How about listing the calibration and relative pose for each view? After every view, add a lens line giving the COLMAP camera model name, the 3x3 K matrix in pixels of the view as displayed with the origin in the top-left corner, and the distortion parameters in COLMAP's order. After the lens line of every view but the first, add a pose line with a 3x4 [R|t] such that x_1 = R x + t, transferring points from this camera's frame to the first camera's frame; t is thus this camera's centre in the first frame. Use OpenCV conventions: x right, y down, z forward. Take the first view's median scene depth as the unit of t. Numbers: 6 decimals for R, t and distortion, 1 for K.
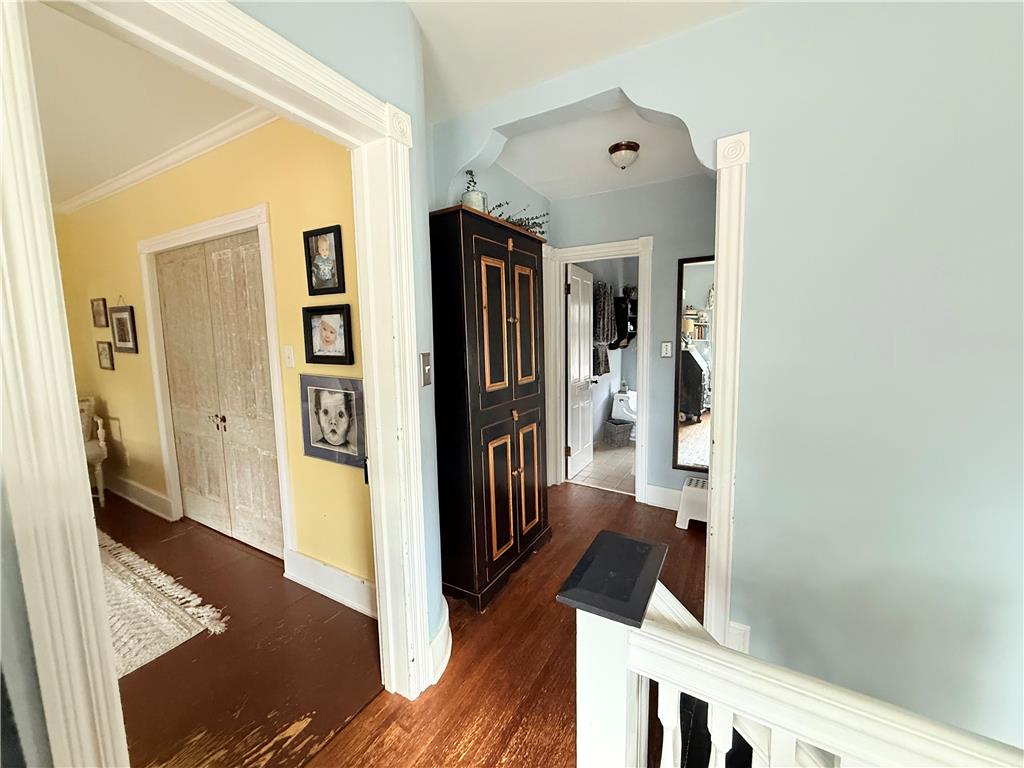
lens RADIAL K [[406.4, 0, 512.8], [0, 406.4, 379.3], [0, 0, 1]] dist [0.002649, -0.000058]
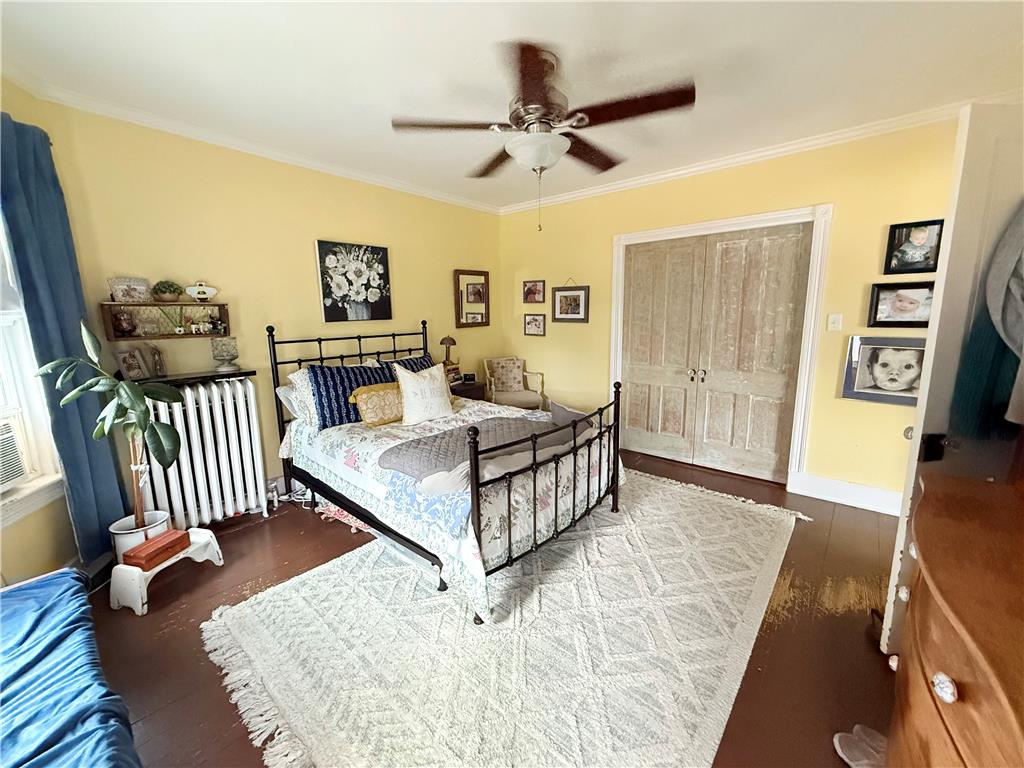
lens RADIAL K [[406.4, 0, 511.1], [0, 406.4, 382.5], [0, 0, 1]] dist [0.002649, -0.000058]
pose [[0.986263, 0.025382, -0.163223, -1.428027], [-0.015222, 0.997885, 0.063202, 0.072210], [0.164482, -0.059849, 0.984563, -0.488162]]
